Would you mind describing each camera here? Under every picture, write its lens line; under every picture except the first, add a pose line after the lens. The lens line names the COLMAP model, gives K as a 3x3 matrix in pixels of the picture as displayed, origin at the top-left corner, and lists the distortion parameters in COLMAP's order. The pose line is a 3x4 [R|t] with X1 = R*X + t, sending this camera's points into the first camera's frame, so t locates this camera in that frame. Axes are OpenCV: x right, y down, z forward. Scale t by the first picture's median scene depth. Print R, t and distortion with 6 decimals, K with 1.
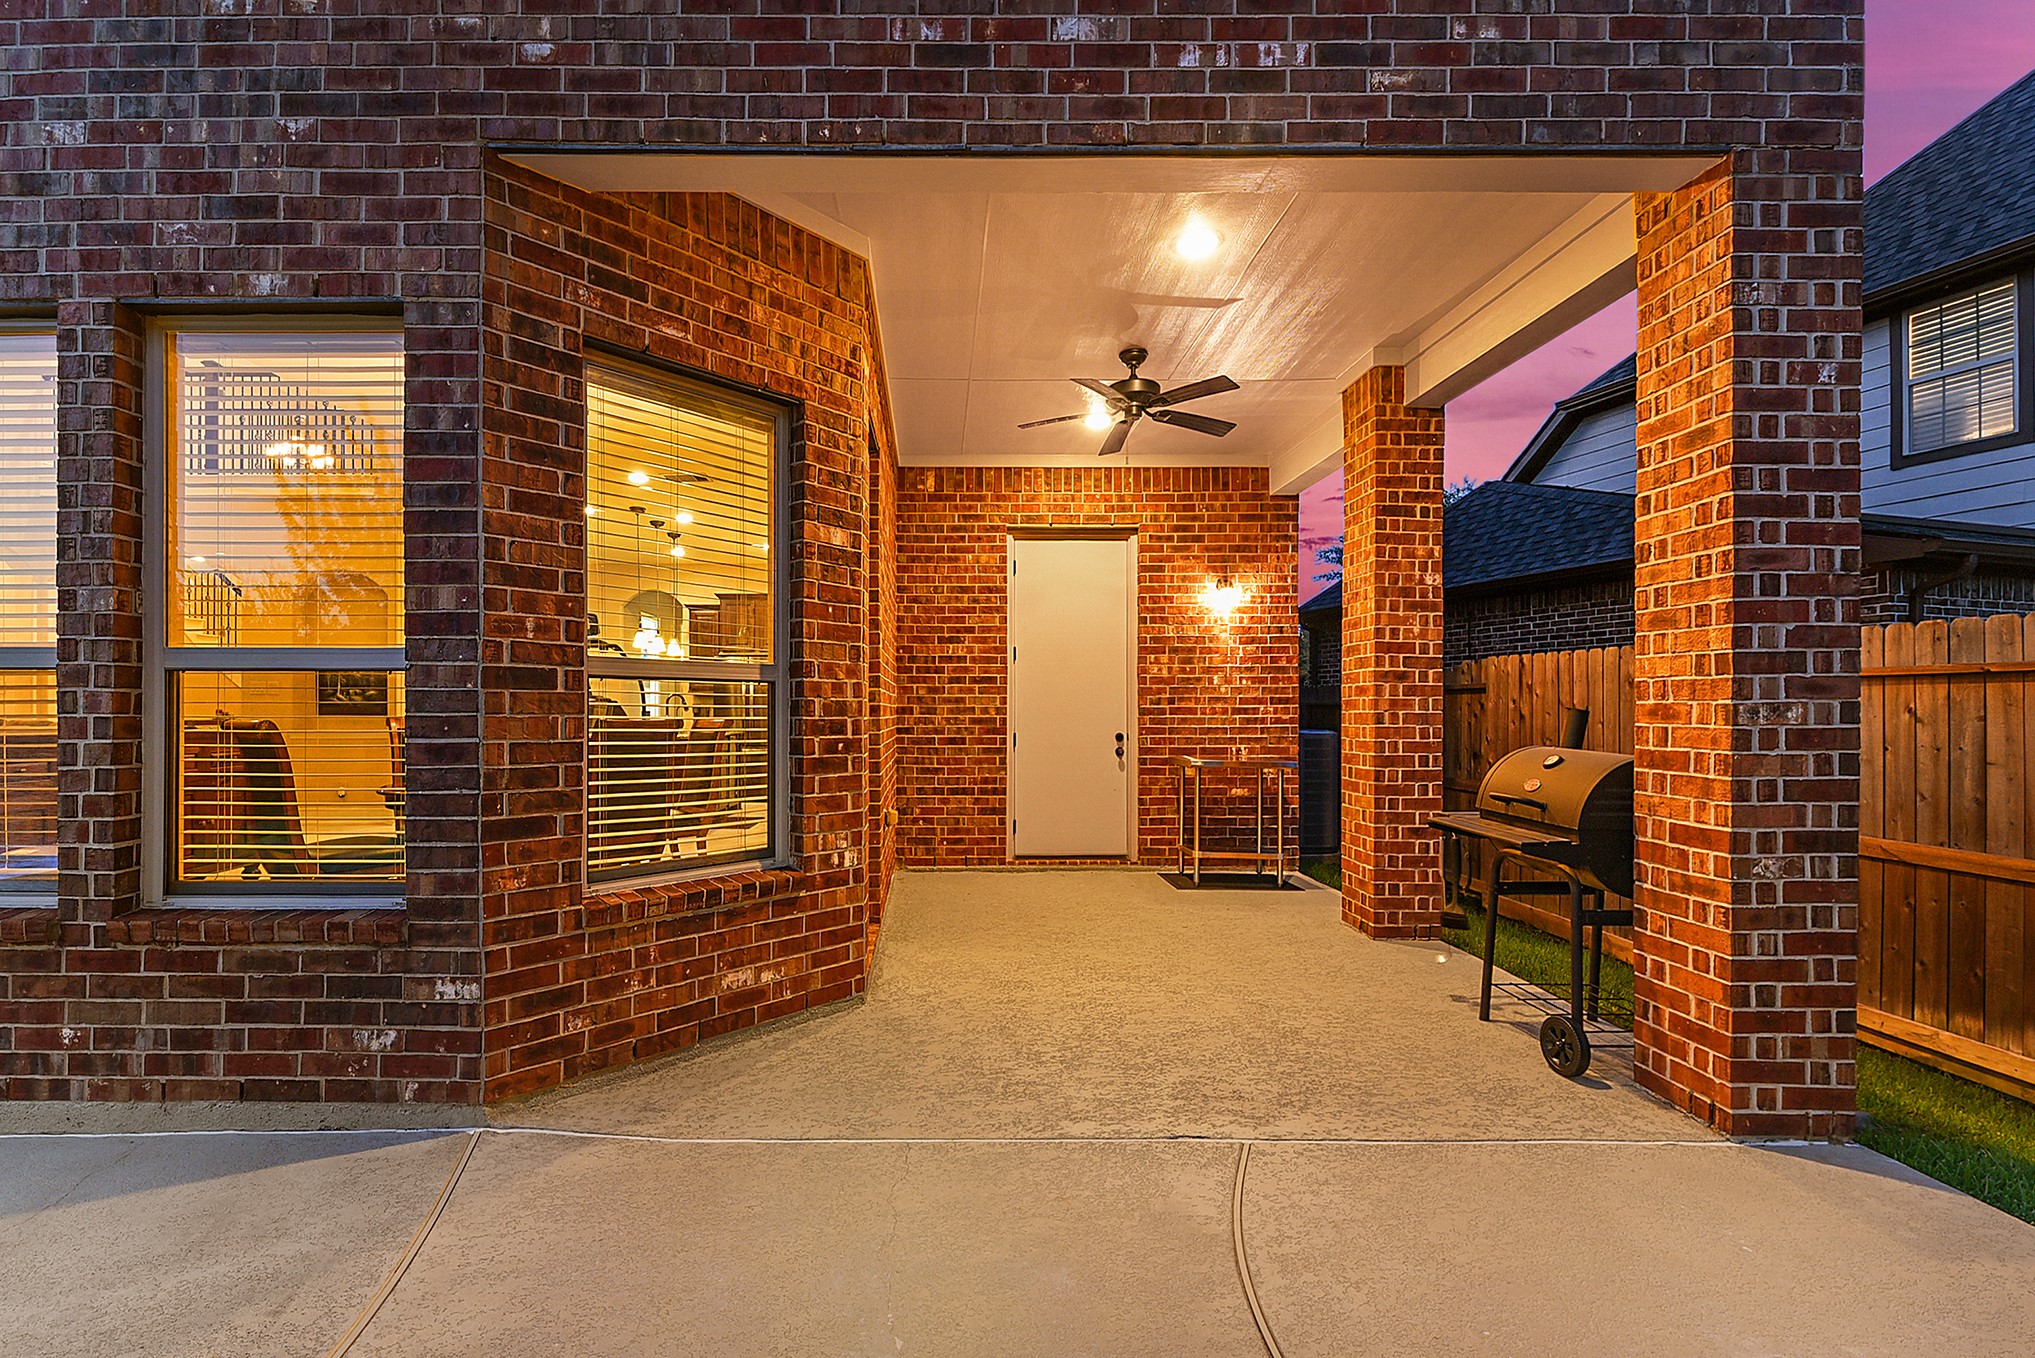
lens RADIAL K [[884.9, 0, 964.7], [0, 884.9, 697.0], [0, 0, 1]] dist [-0.001015, -0.000404]
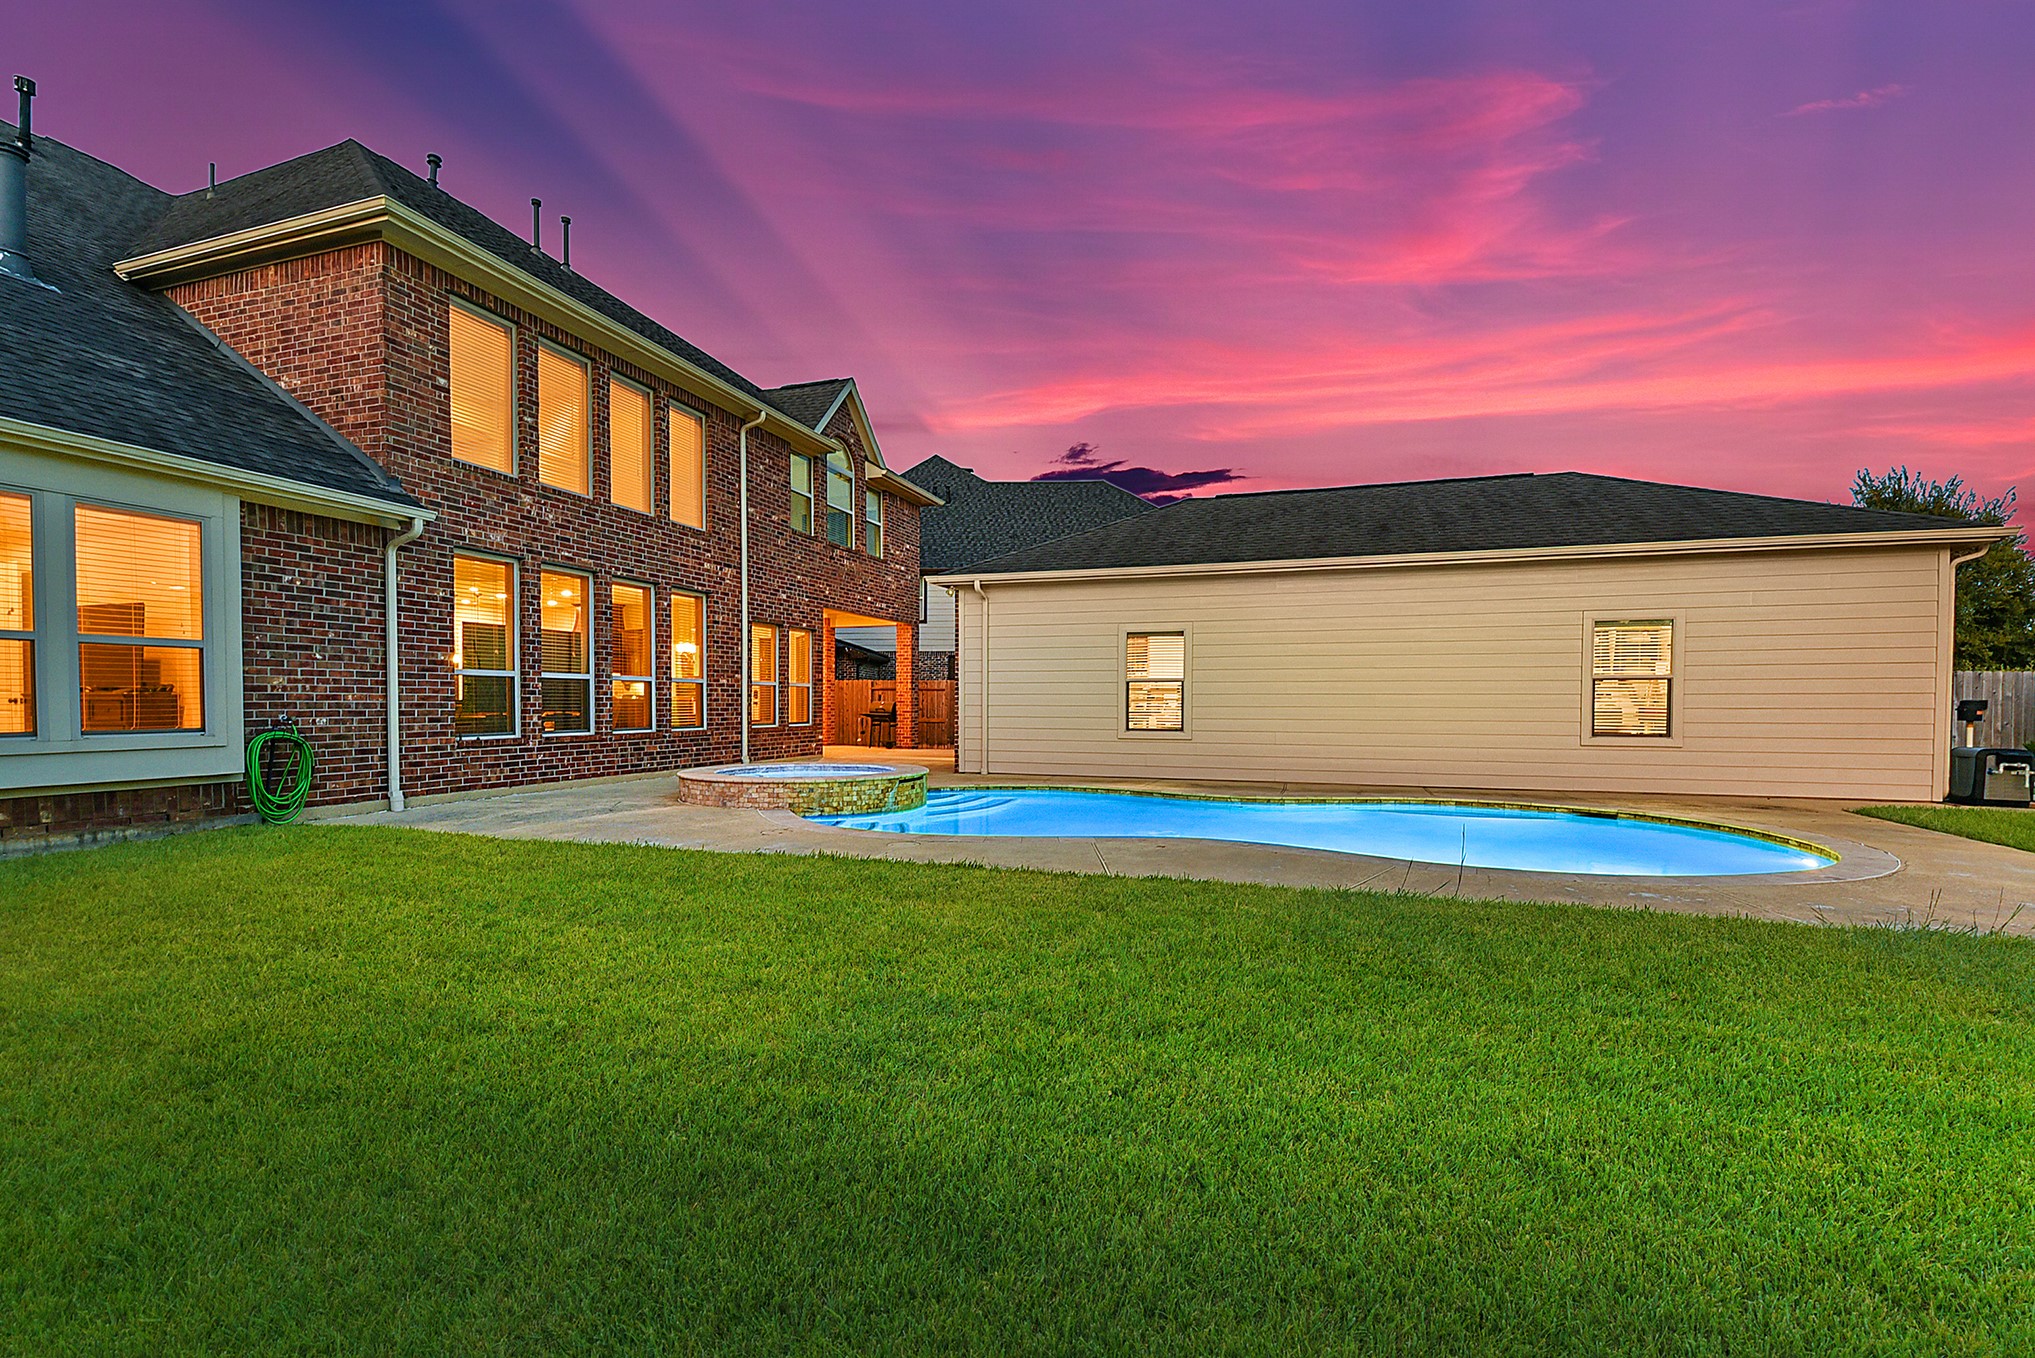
lens RADIAL K [[882.1, 0, 1024.2], [0, 882.1, 719.8], [0, 0, 1]] dist [0.000232, -0.000938]
pose [[0.337383, -0.018784, 0.941180, -6.106275], [-0.003262, 0.999772, 0.021122, 0.066979], [-0.941362, -0.010196, 0.337245, -2.560812]]
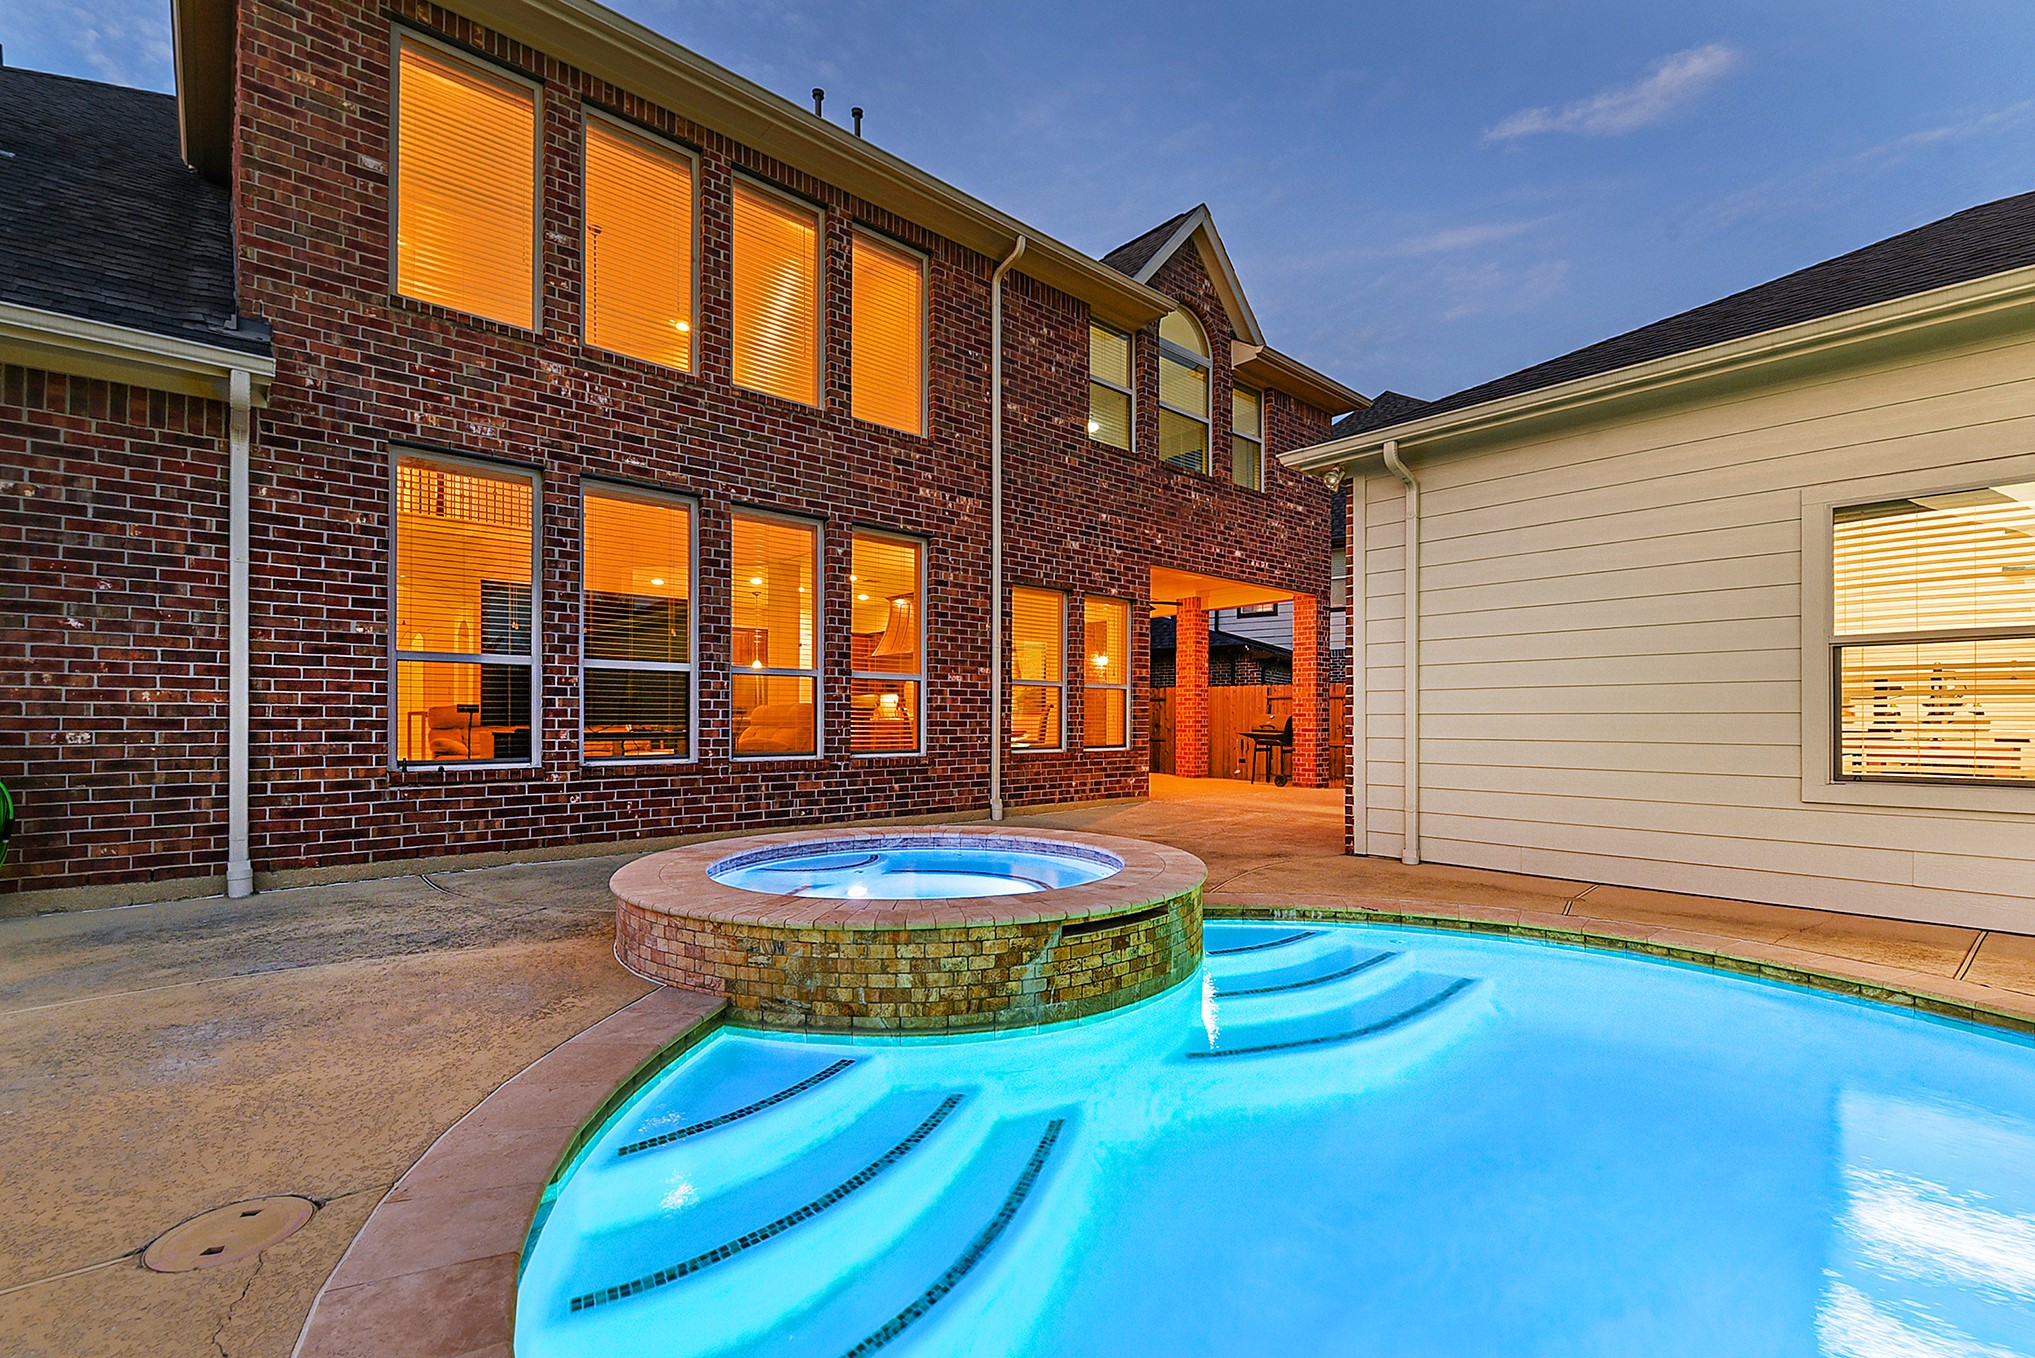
lens RADIAL K [[882.1, 0, 1024.2], [0, 882.1, 719.8], [0, 0, 1]] dist [0.000232, -0.000938]
pose [[0.757924, 0.001784, 0.652341, -3.633274], [-0.001007, 0.999998, -0.001565, 0.113945], [-0.652343, 0.000529, 0.757924, -1.715283]]
